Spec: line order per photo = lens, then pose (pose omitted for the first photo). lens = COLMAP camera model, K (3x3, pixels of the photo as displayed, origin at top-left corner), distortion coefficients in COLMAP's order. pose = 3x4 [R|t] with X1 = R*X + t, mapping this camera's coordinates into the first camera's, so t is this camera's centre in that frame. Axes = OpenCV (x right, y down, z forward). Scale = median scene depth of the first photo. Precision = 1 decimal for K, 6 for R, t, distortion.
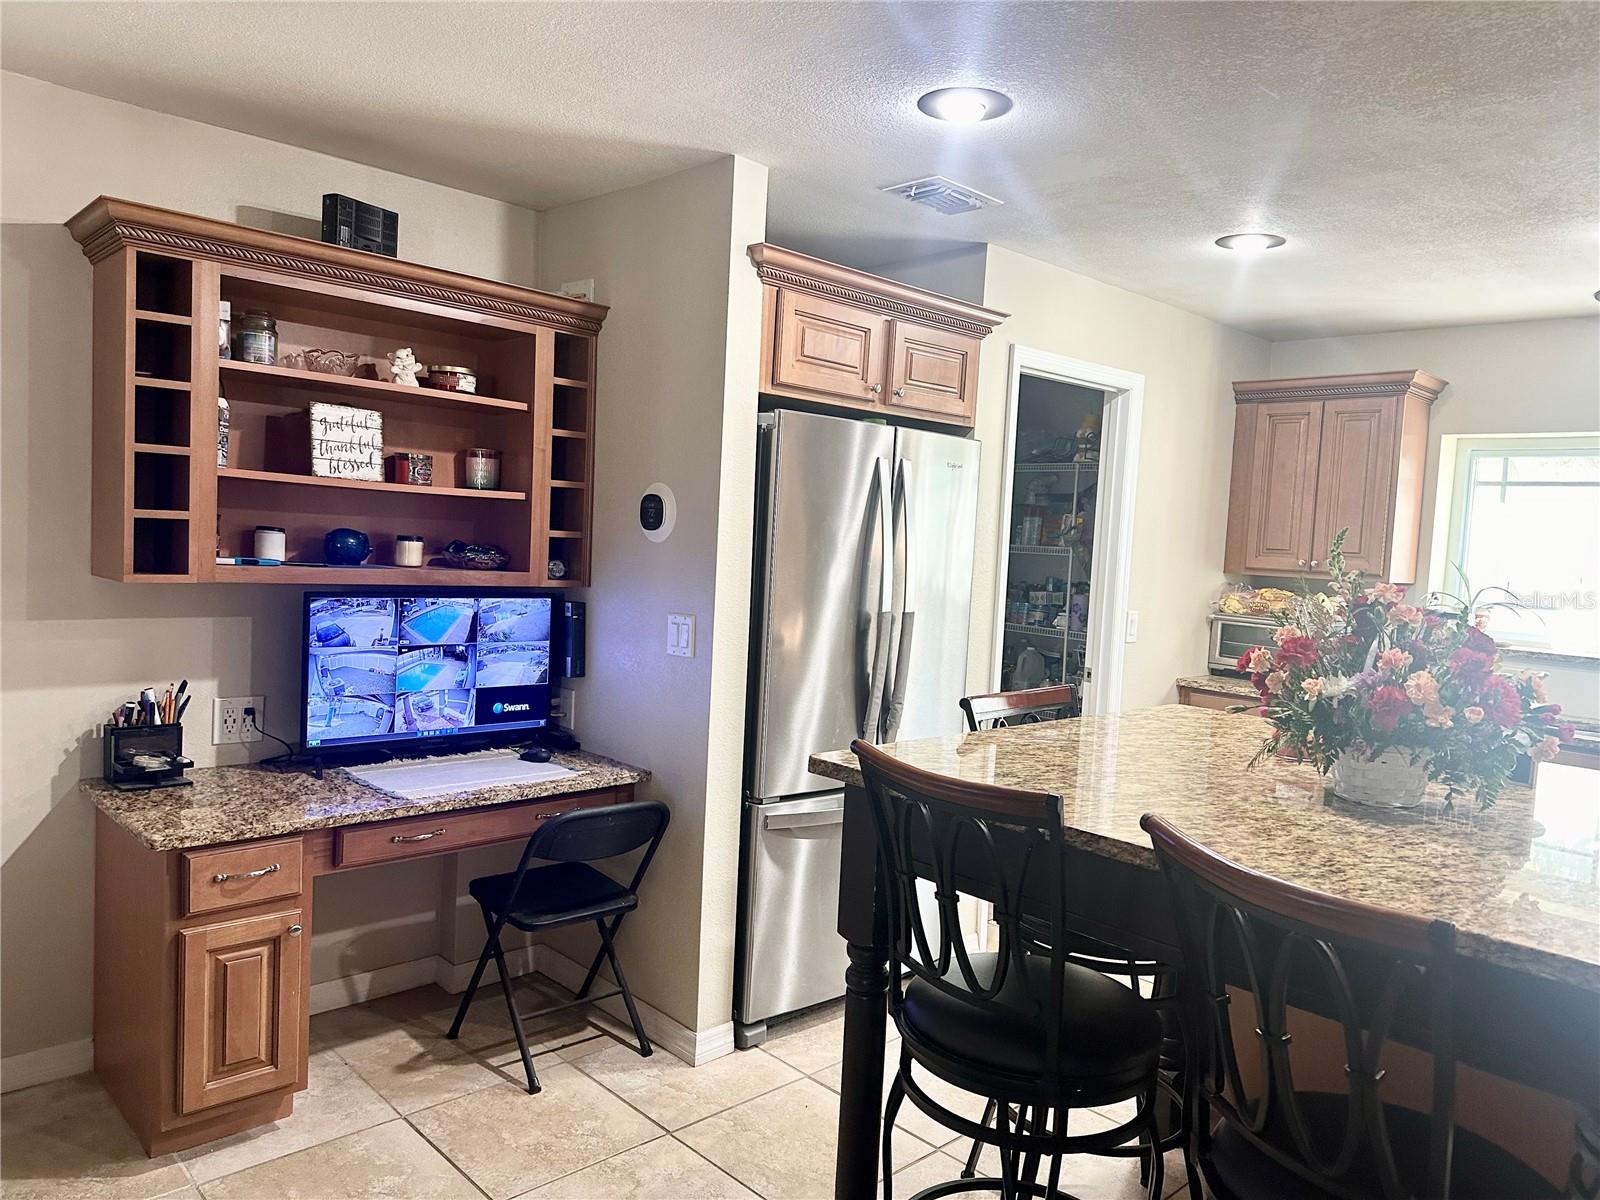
lens RADIAL K [[1117.1, 0, 800.7], [0, 1117.1, 607.8], [0, 0, 1]] dist [0.012311, -0.015223]
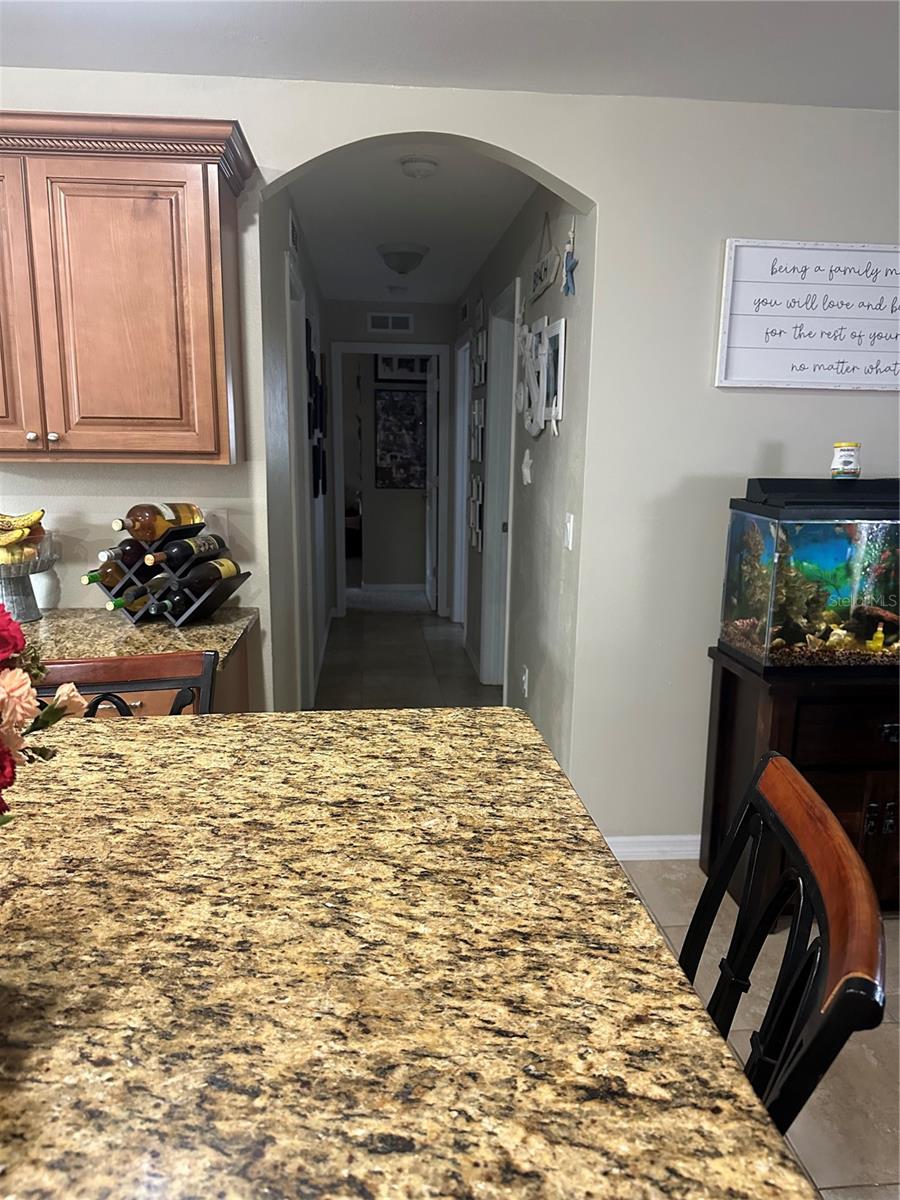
lens RADIAL K [[837.9, 0, 450.0], [0, 837.9, 598.7], [0, 0, 1]] dist [0.012311, -0.015223]
pose [[-0.774380, -0.190880, 0.603242, 0.266694], [-0.009879, 0.956940, 0.290118, -0.076692], [-0.632644, 0.218702, -0.742921, 1.338179]]
